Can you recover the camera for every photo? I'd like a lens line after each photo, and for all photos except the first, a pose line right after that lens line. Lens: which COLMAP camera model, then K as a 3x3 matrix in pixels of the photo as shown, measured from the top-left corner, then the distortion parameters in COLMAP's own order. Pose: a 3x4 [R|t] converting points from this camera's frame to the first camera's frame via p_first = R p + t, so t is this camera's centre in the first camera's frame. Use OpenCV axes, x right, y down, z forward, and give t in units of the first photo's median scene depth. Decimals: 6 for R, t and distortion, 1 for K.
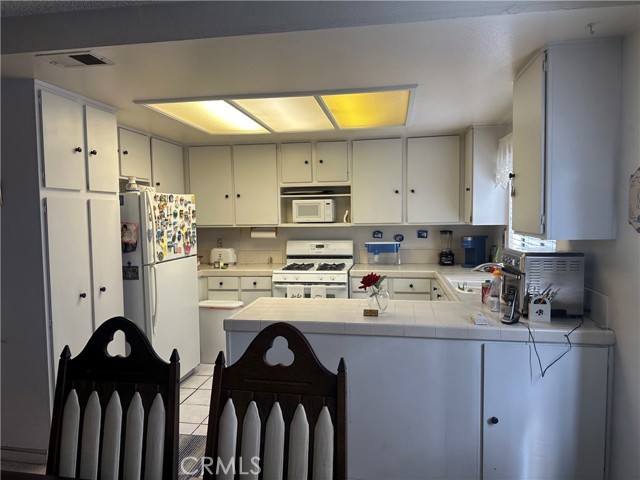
lens RADIAL K [[392.4, 0, 329.3], [0, 392.4, 244.2], [0, 0, 1]] dist [0.072728, -0.080738]
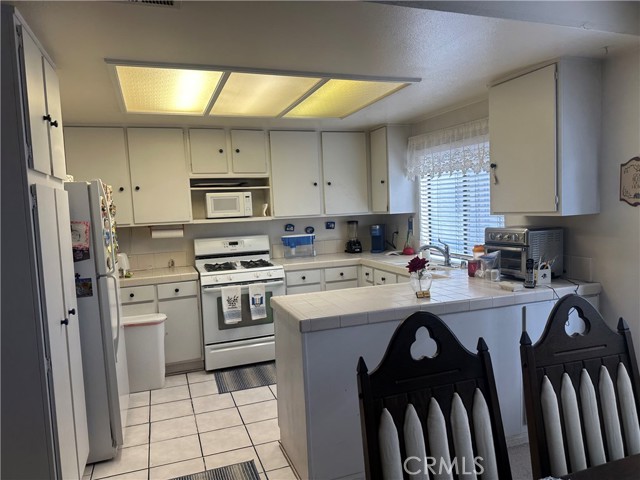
lens RADIAL K [[392.4, 0, 329.3], [0, 392.4, 244.2], [0, 0, 1]] dist [0.072728, -0.080738]
pose [[0.898736, -0.066877, 0.433360, -0.241189], [0.063460, 0.997734, 0.022366, 0.001193], [-0.433874, 0.007400, 0.900943, 0.071558]]
